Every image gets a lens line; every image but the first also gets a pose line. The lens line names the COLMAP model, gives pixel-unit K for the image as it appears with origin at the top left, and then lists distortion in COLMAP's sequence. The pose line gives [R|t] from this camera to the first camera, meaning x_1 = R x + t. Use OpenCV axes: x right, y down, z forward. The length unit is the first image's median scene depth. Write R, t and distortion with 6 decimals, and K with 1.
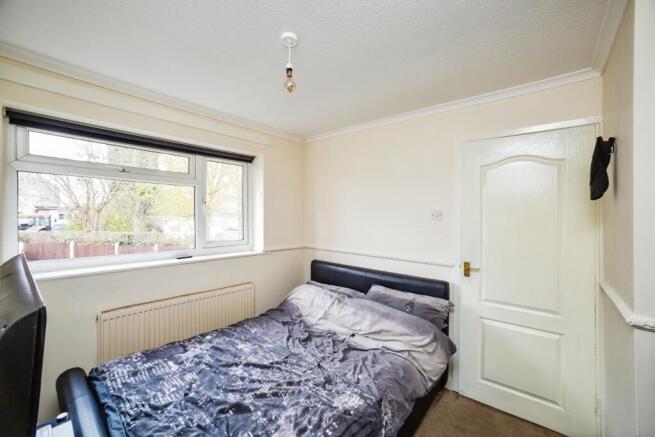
lens RADIAL K [[269.3, 0, 325.1], [0, 269.3, 214.1], [0, 0, 1]] dist [-0.027270, 0.000049]
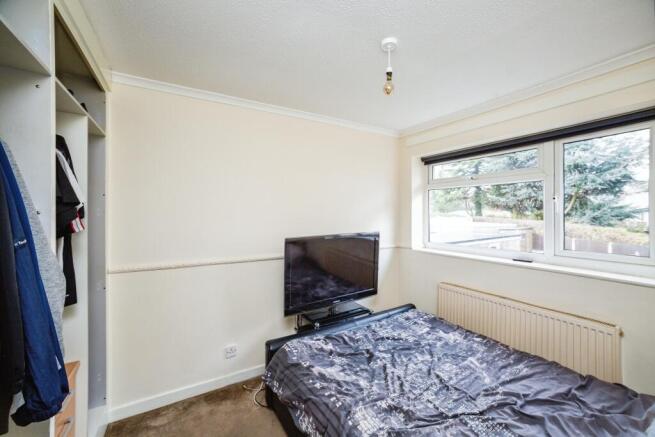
lens RADIAL K [[269.3, 0, 325.1], [0, 269.3, 214.1], [0, 0, 1]] dist [-0.027270, 0.000049]
pose [[-0.329264, -0.010041, -0.944184, 0.825942], [-0.000108, 0.999944, -0.010596, 0.018262], [0.944238, -0.003387, -0.329247, 0.984071]]
